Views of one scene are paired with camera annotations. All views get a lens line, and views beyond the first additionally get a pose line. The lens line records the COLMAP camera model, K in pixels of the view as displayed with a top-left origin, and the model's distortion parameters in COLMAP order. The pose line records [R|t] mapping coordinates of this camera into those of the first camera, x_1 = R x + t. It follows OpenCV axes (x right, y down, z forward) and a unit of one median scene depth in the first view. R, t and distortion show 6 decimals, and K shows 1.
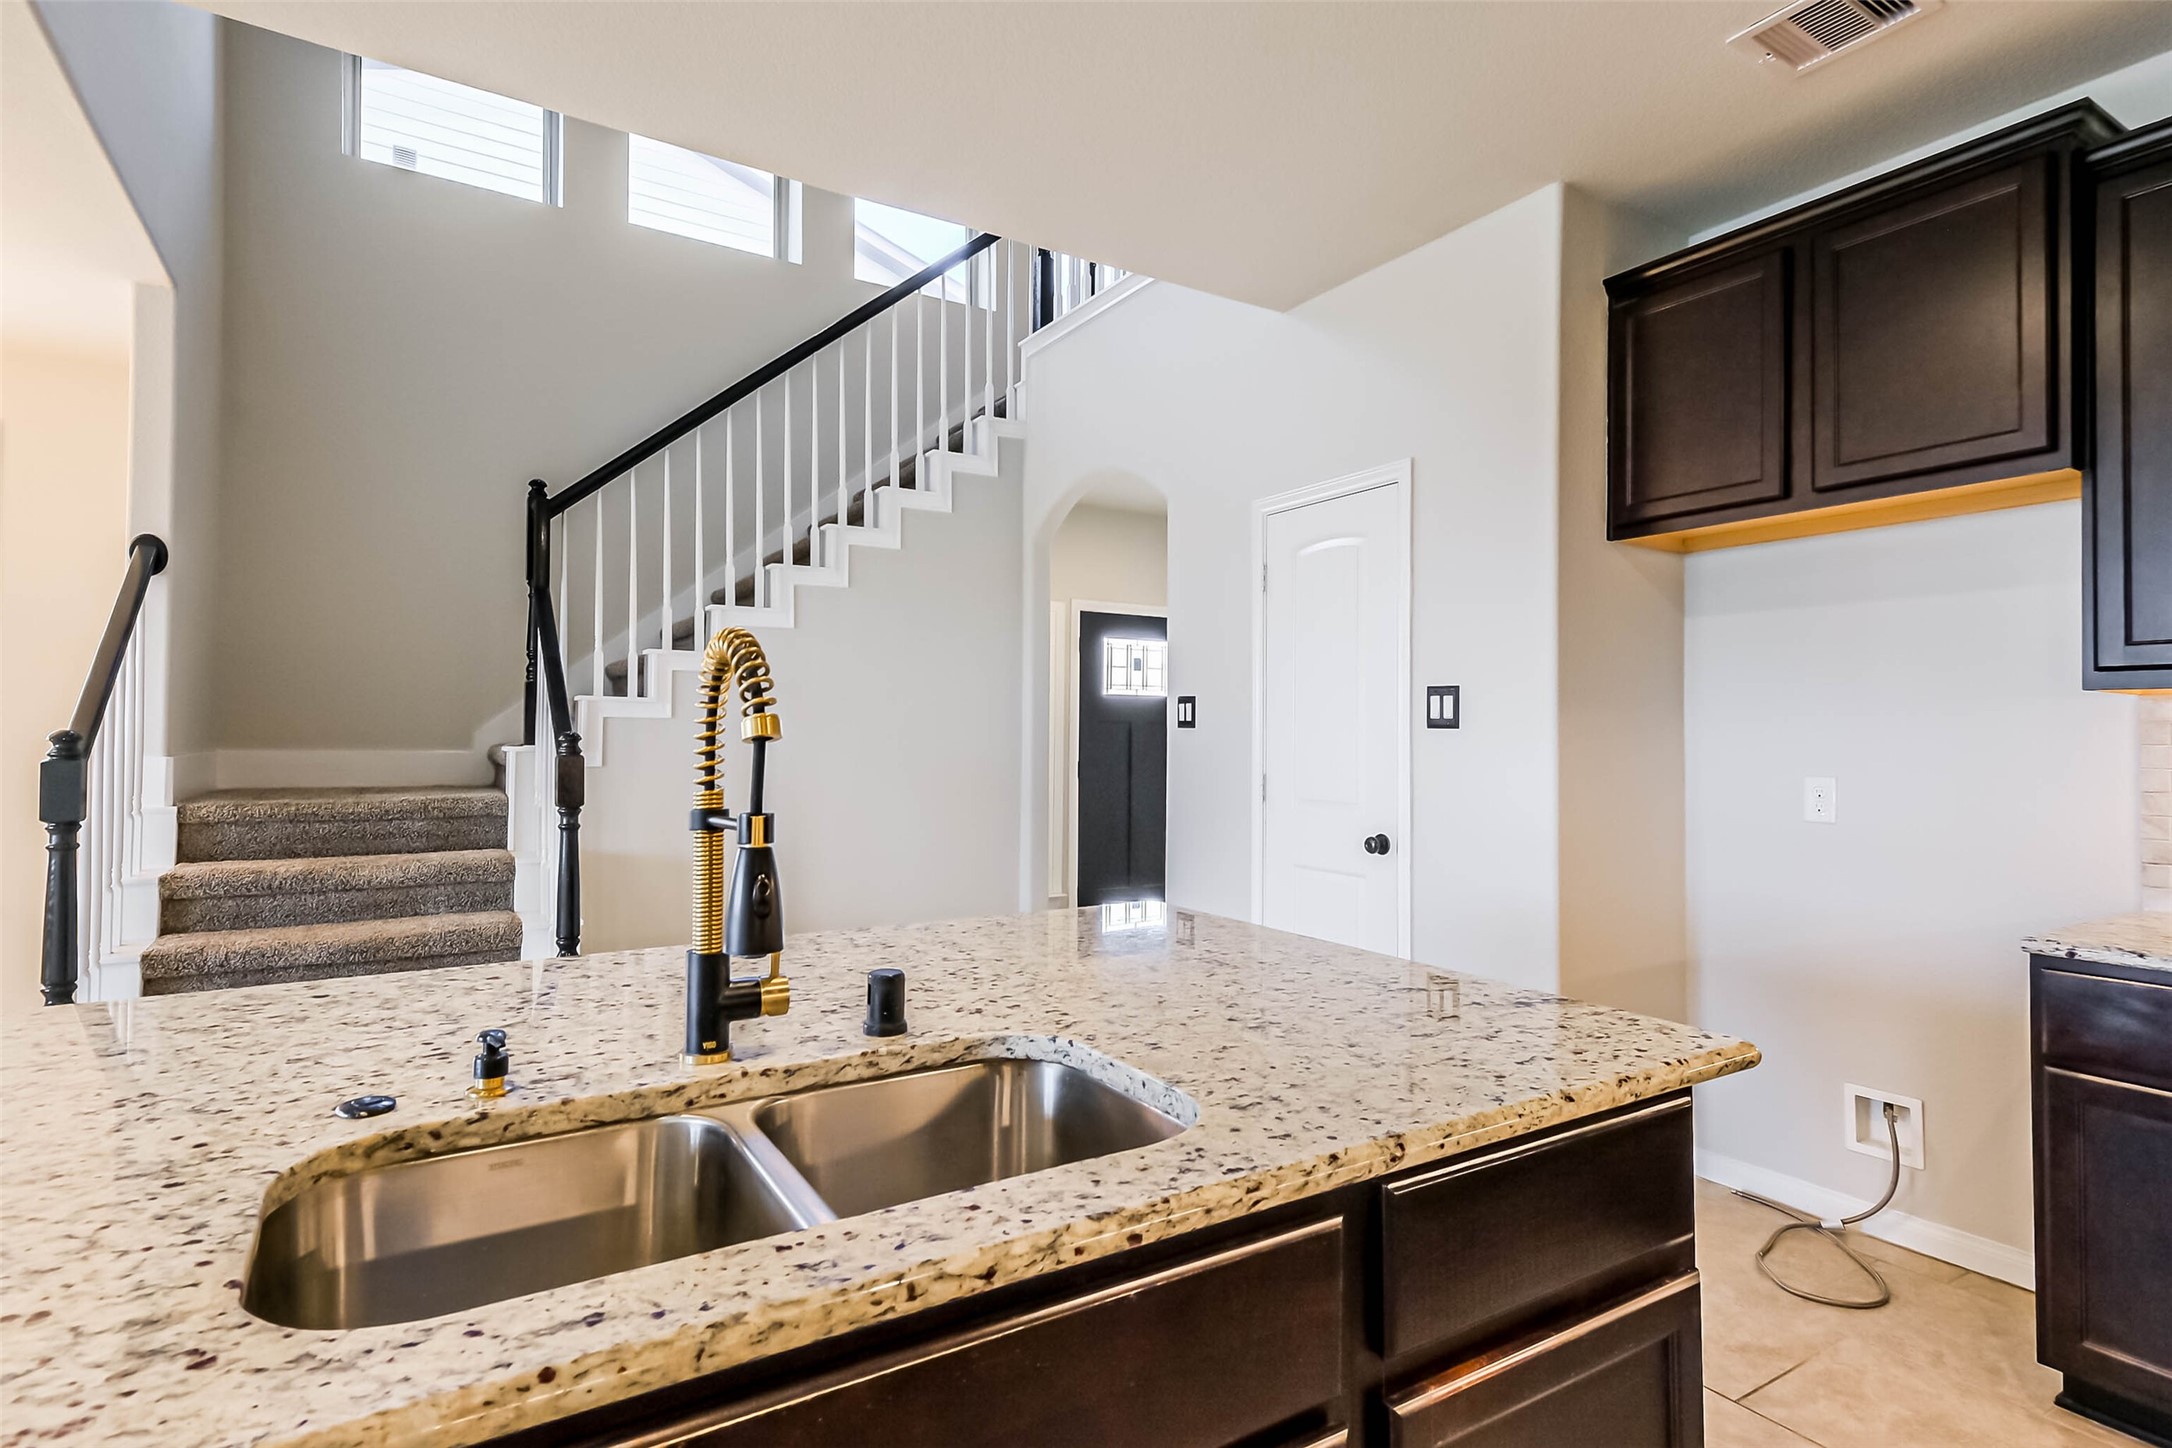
lens RADIAL K [[1089.2, 0, 1091.6], [0, 1089.2, 714.7], [0, 0, 1]] dist [0.012973, -0.000513]
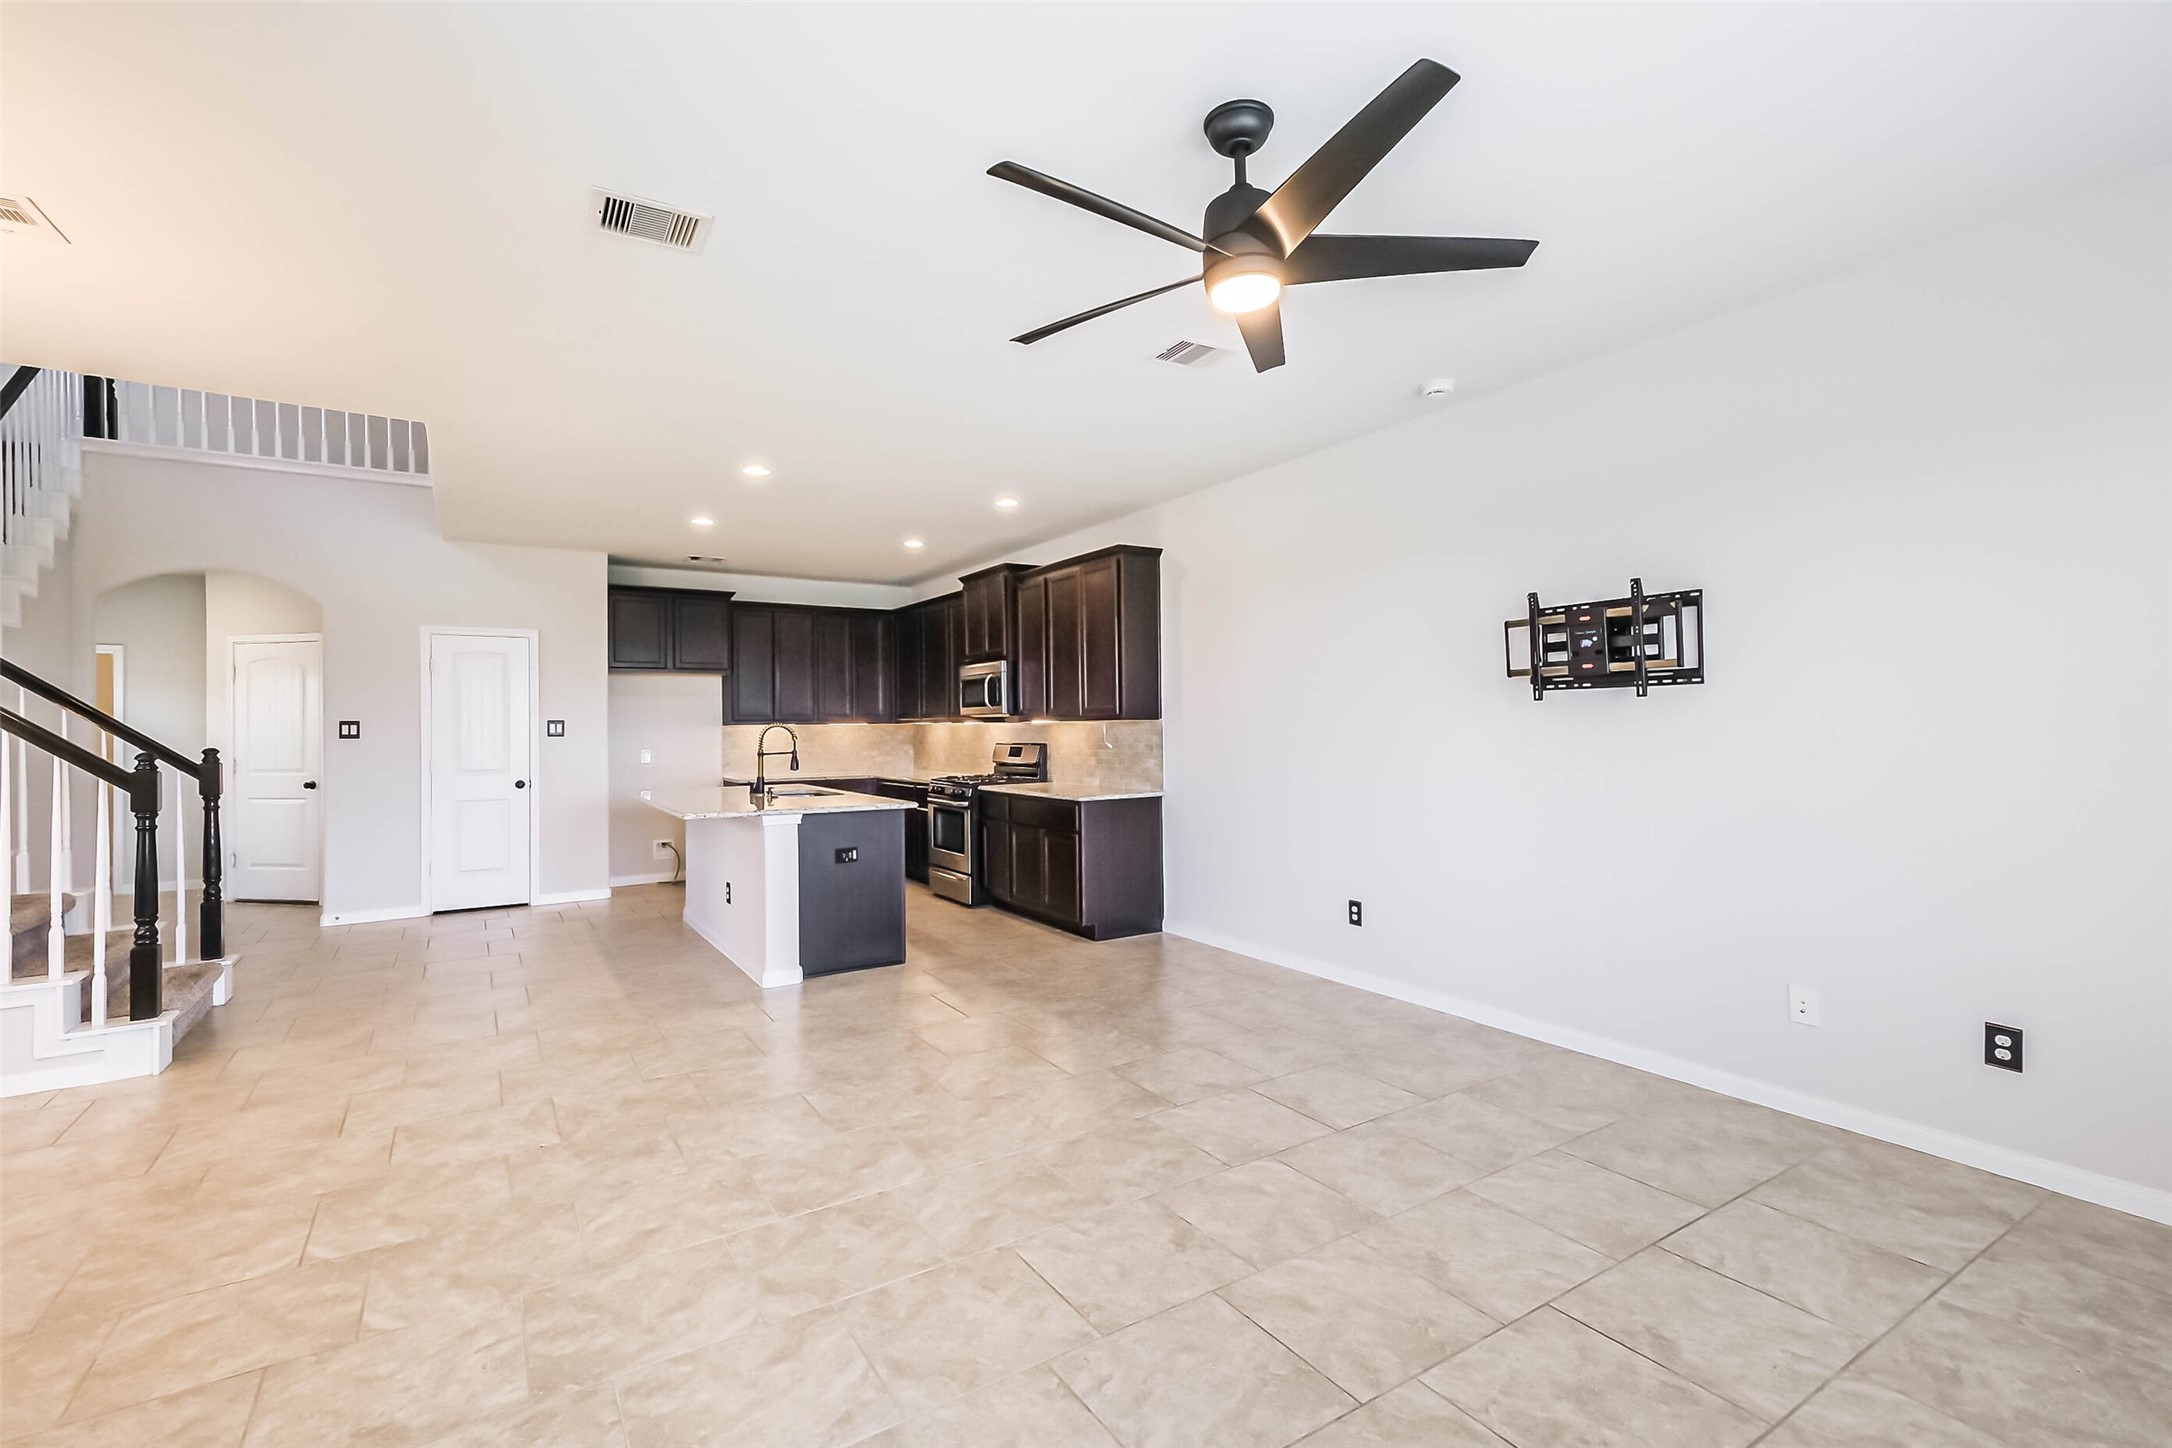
lens RADIAL K [[974.6, 0, 1092.0], [0, 974.6, 720.6], [0, 0, 1]] dist [0.021771, -0.000354]
pose [[-0.021813, 0.002061, 0.999760, -2.116262], [-0.008485, 0.999961, -0.002246, -0.032156], [-0.999726, -0.008532, -0.021794, -0.258532]]
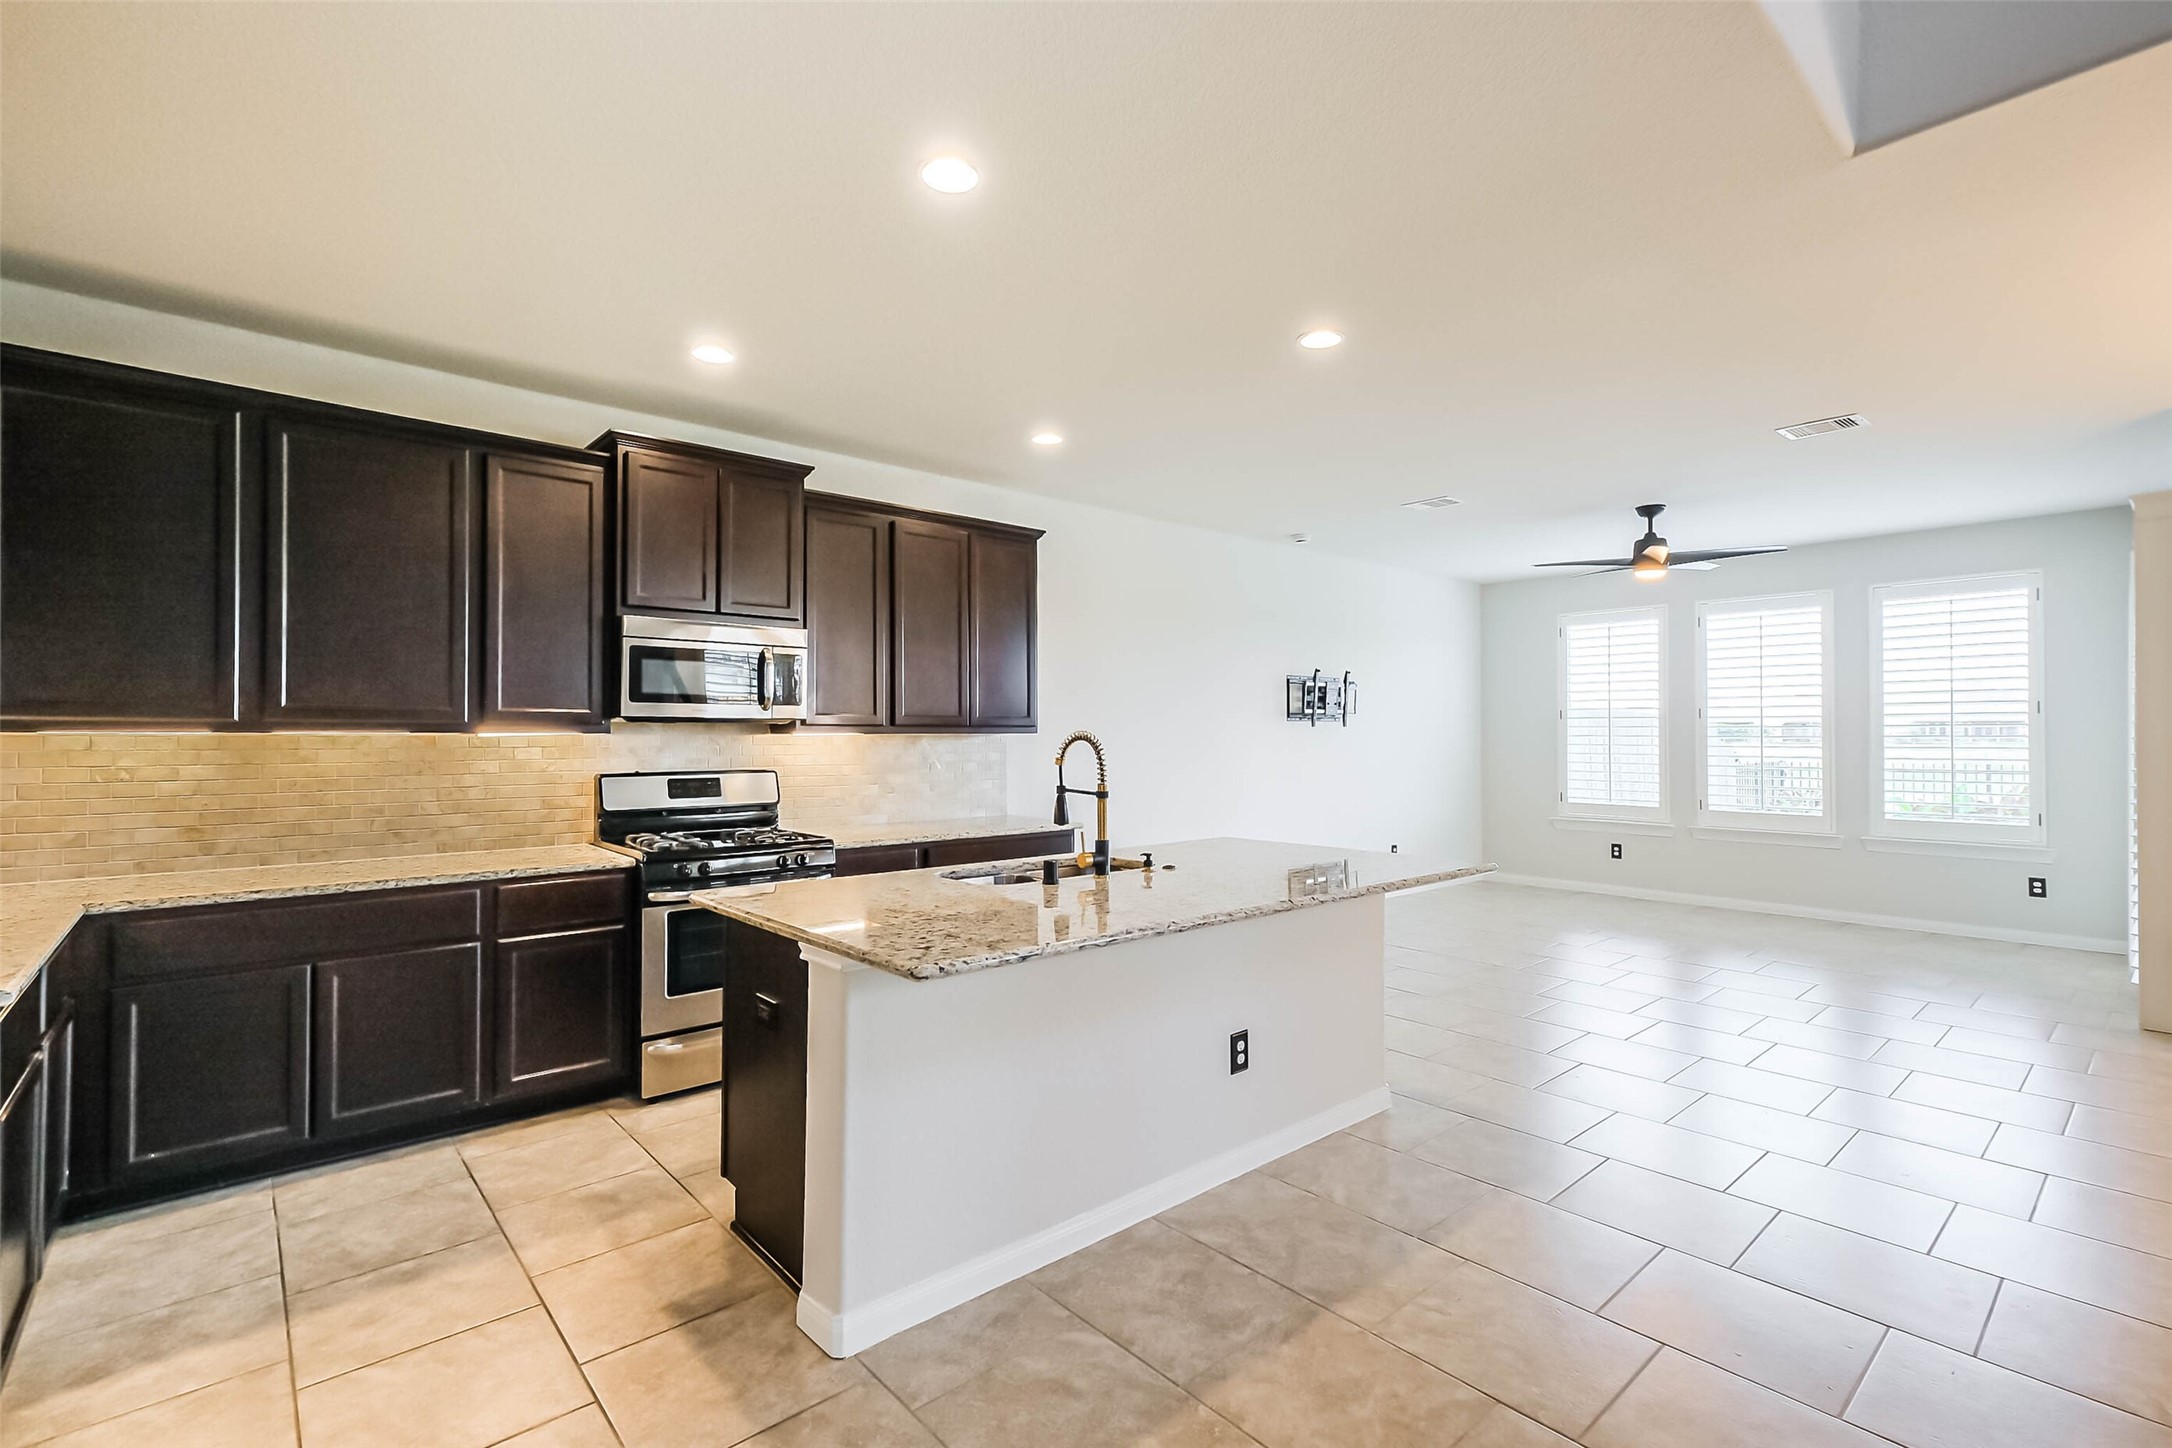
lens RADIAL K [[974.6, 0, 1092.0], [0, 974.6, 720.6], [0, 0, 1]] dist [0.021771, -0.000354]
pose [[-0.985695, -0.004626, -0.168475, 0.019127], [0.001158, 0.999414, -0.034215, -0.003117], [0.168535, -0.033921, -0.985112, 1.305144]]
